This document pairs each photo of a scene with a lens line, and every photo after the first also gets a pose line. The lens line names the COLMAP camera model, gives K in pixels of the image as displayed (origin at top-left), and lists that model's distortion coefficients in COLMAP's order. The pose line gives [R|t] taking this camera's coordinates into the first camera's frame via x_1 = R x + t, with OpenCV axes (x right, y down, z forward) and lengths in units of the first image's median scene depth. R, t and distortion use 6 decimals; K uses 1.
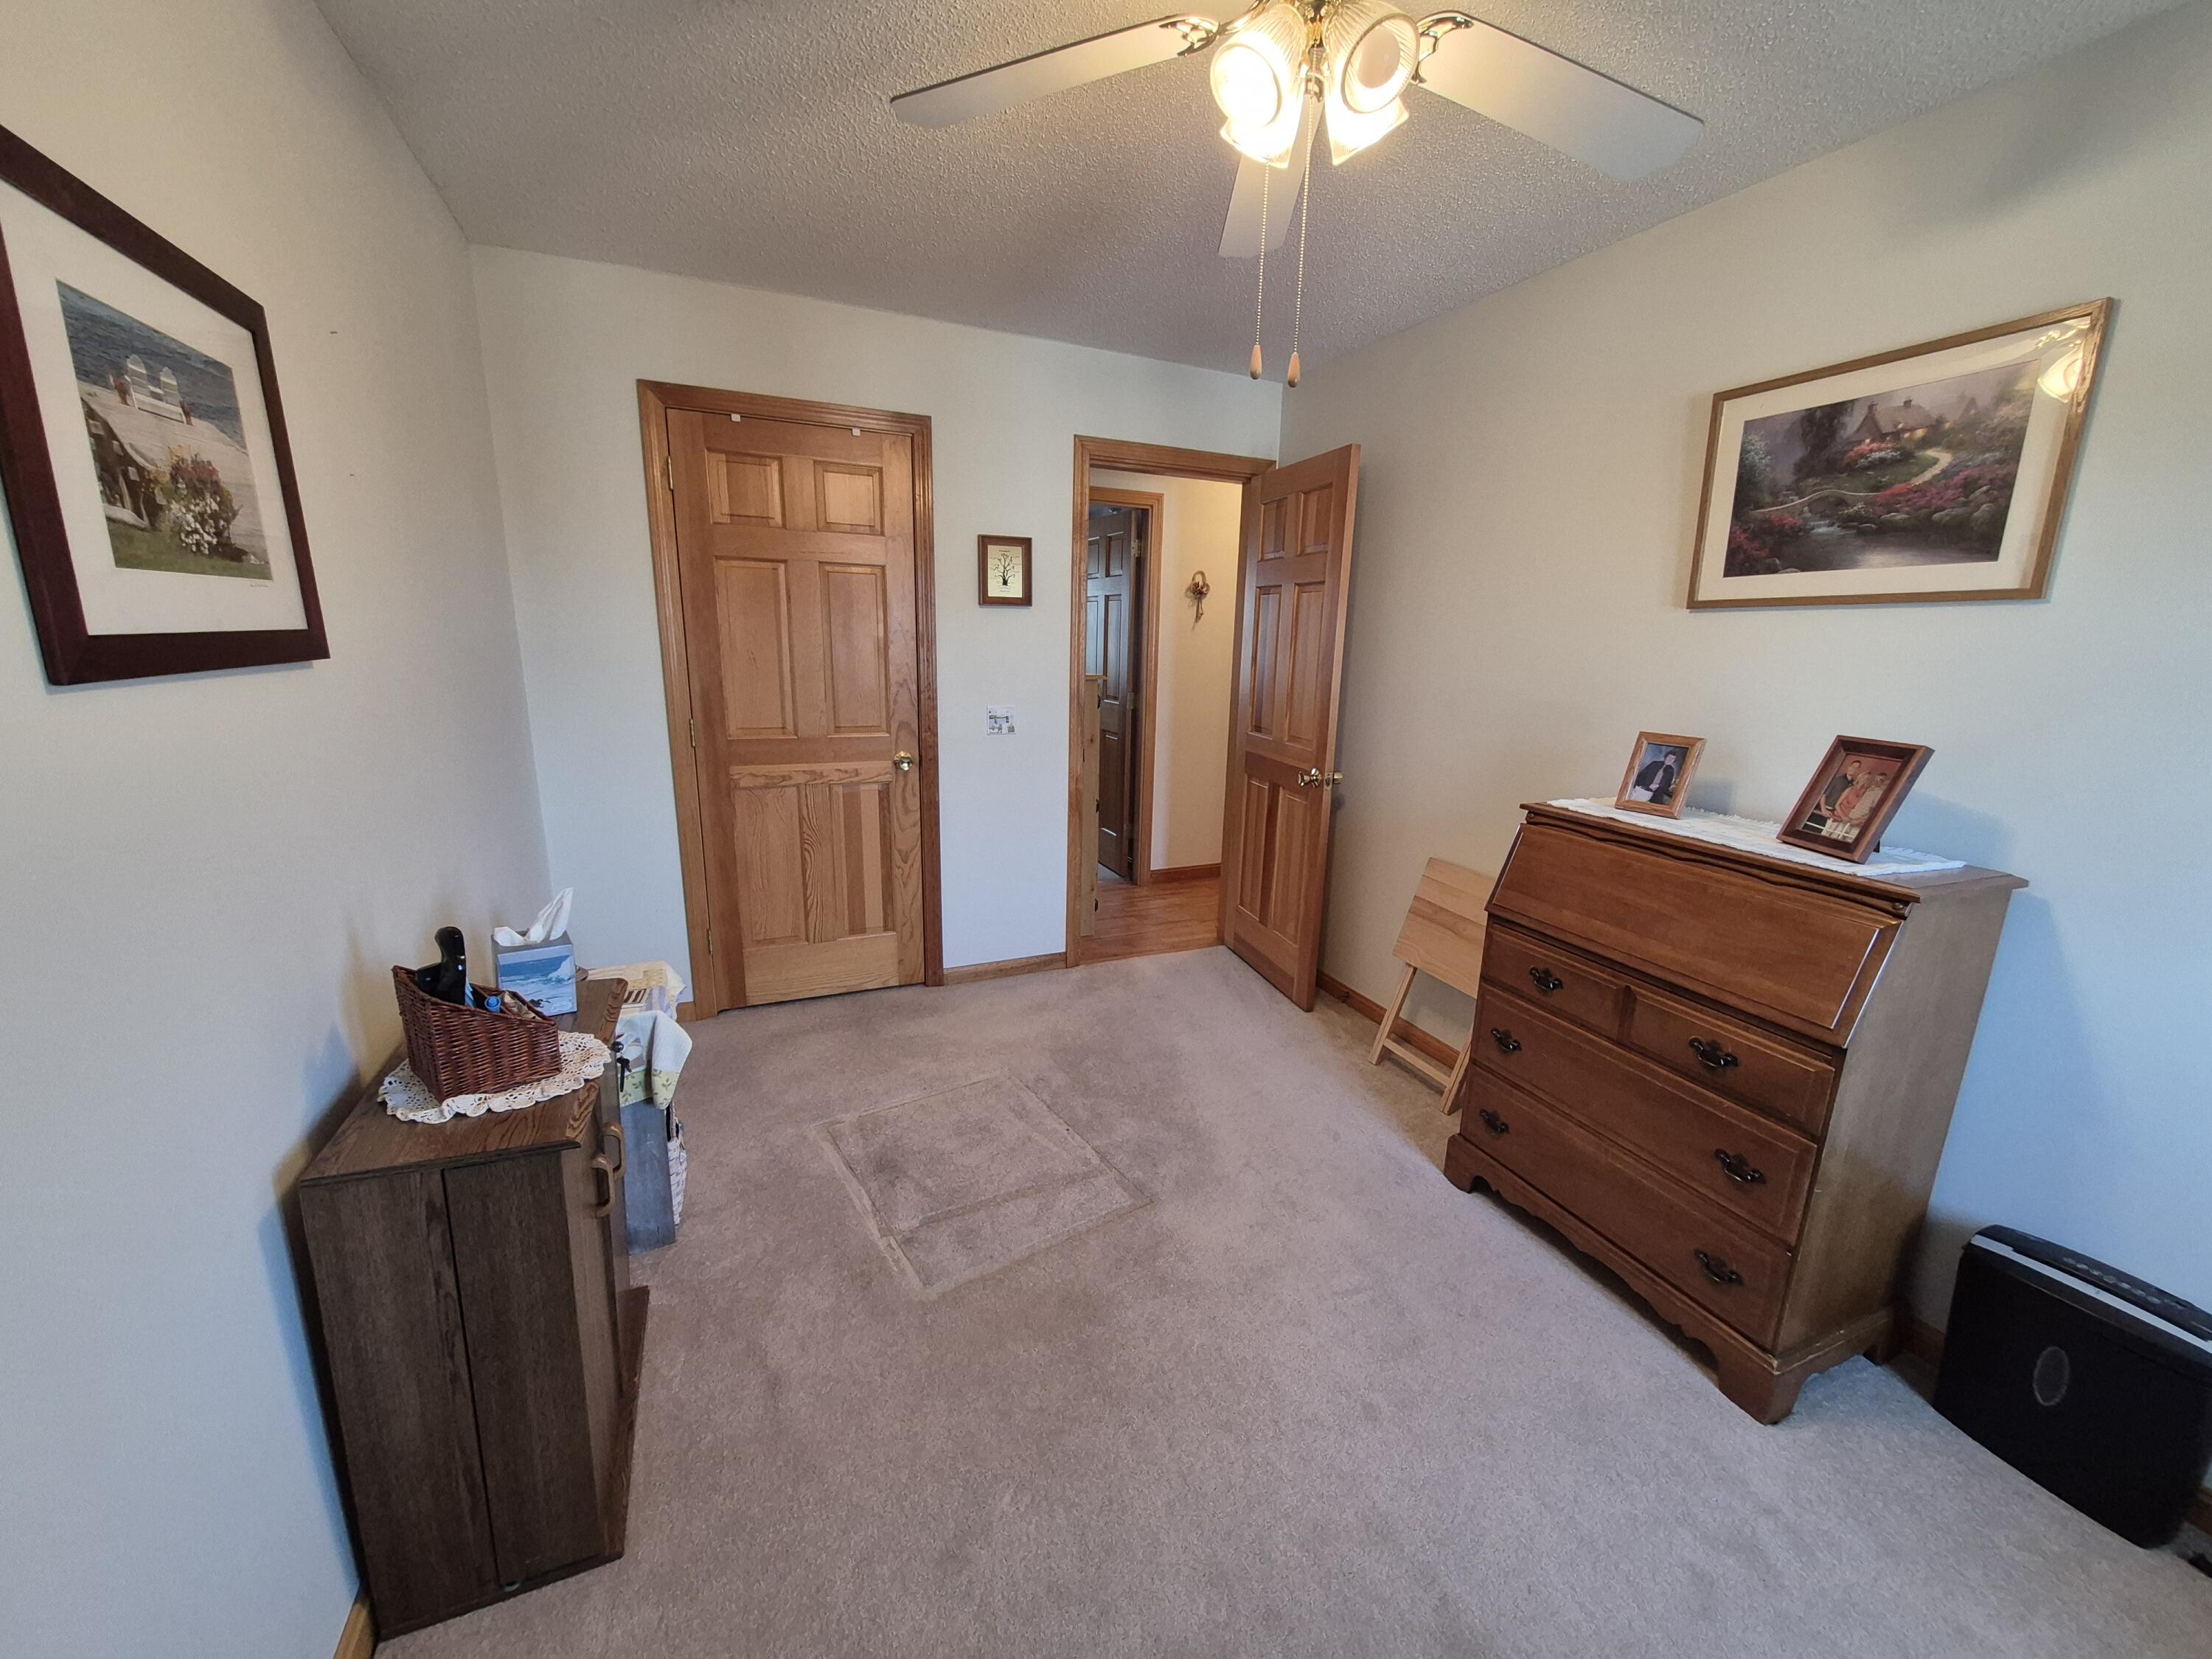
lens RADIAL K [[866.8, 0, 1117.1], [0, 866.8, 817.1], [0, 0, 1]] dist [-0.000538, 0.000683]
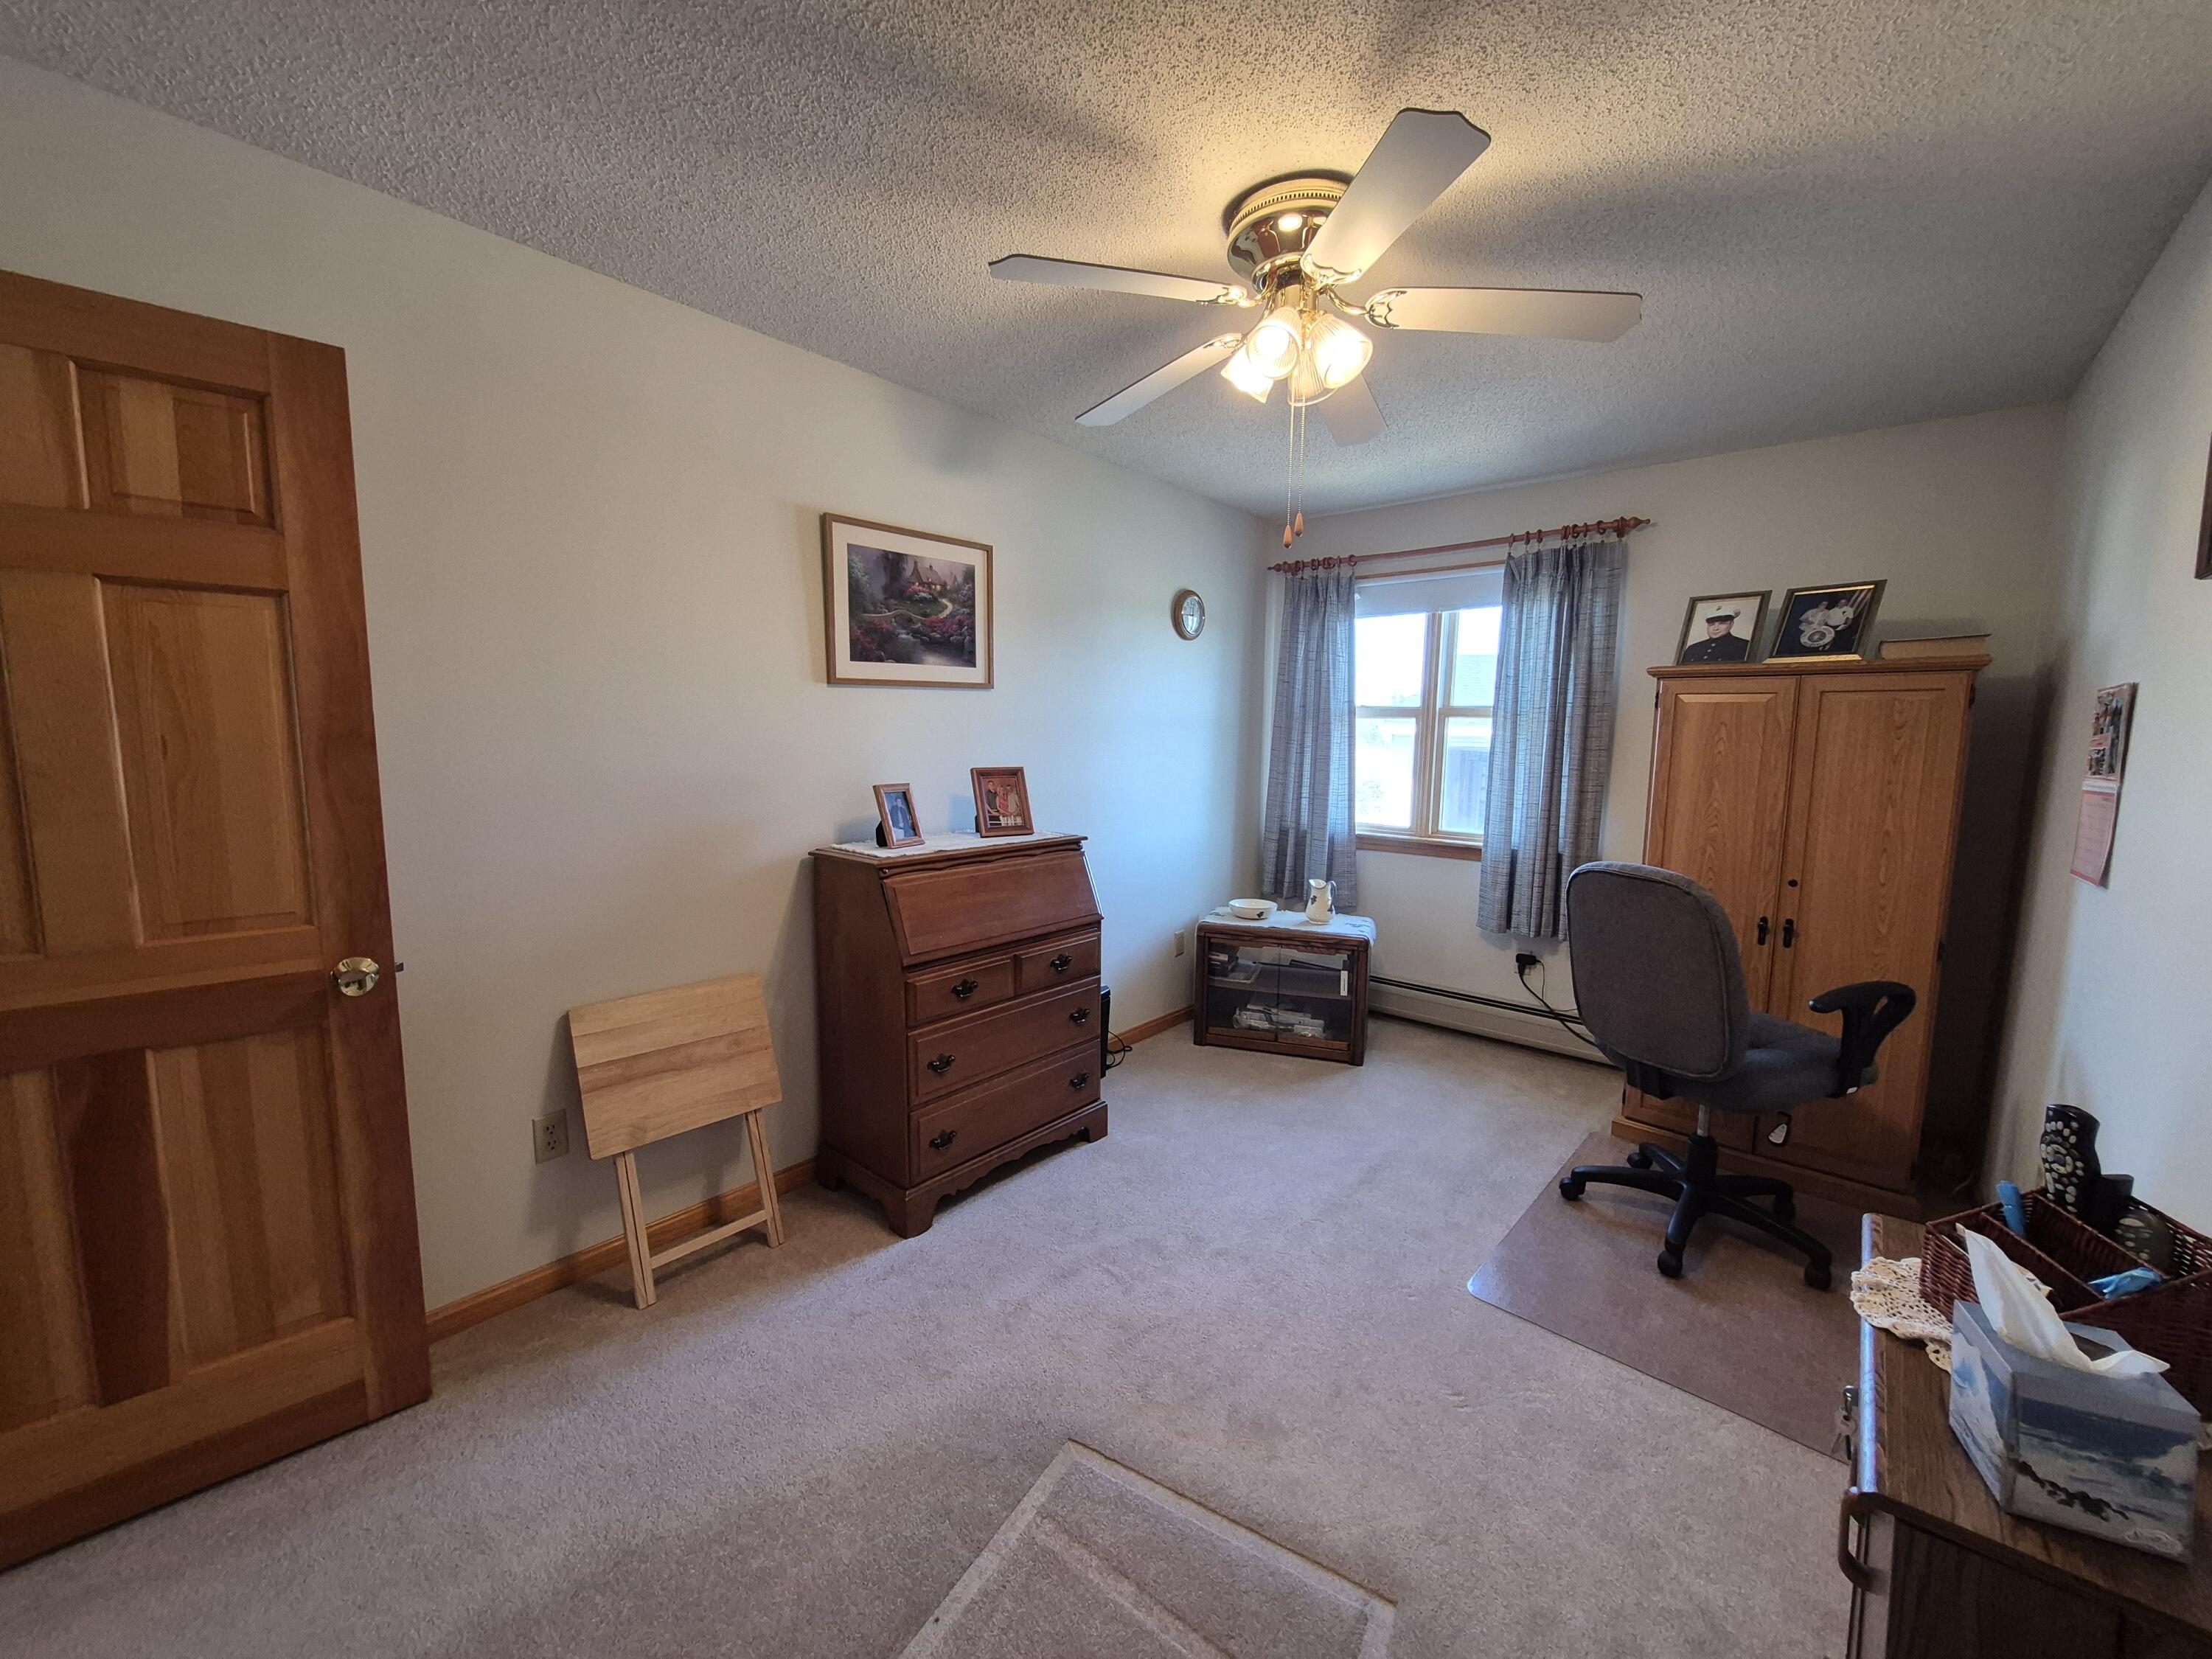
lens RADIAL K [[866.8, 0, 1107.5], [0, 866.8, 830.5], [0, 0, 1]] dist [-0.000538, 0.000683]
pose [[-0.424055, -0.135543, 0.895436, -0.706629], [0.172179, 0.958637, 0.226649, -0.290134], [-0.889118, 0.250287, -0.383177, 1.345677]]
